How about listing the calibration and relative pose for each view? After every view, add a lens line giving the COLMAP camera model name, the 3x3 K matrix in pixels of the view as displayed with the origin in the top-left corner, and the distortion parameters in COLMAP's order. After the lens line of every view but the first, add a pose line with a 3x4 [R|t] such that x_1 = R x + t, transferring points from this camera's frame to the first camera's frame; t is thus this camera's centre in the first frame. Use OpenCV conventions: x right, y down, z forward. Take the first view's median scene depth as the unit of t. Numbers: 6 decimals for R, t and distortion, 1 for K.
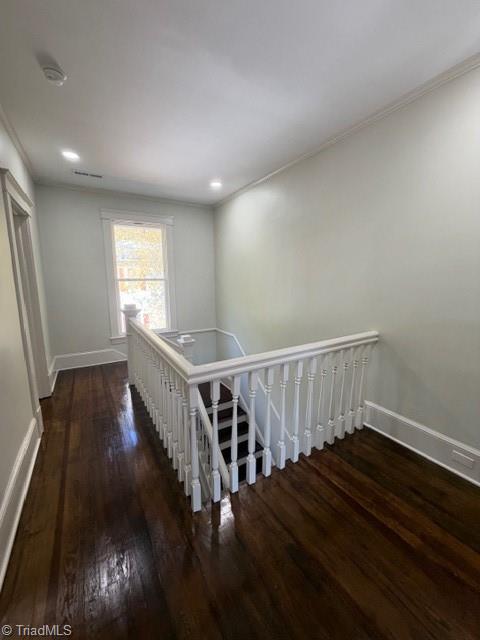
lens RADIAL K [[255.9, 0, 240.0], [0, 255.9, 320.0], [0, 0, 1]] dist [0.000626, 0.000355]
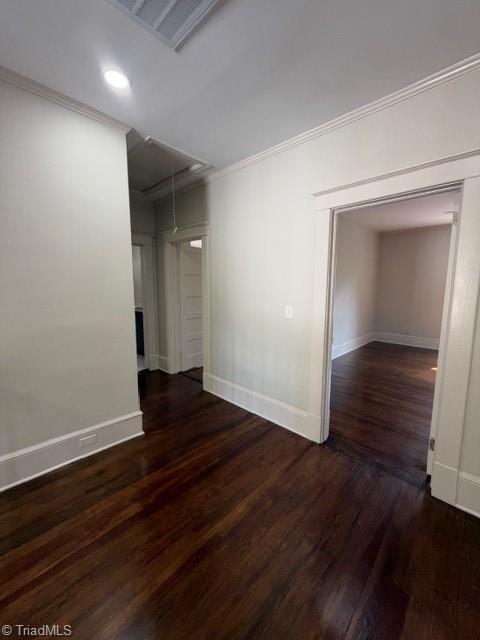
lens RADIAL K [[255.9, 0, 240.0], [0, 255.9, 320.0], [0, 0, 1]] dist [0.000626, 0.000355]
pose [[-0.255225, -0.126600, 0.958558, -0.379261], [0.154131, 0.973386, 0.169597, -0.090441], [-0.954518, 0.191029, -0.228920, 0.515456]]
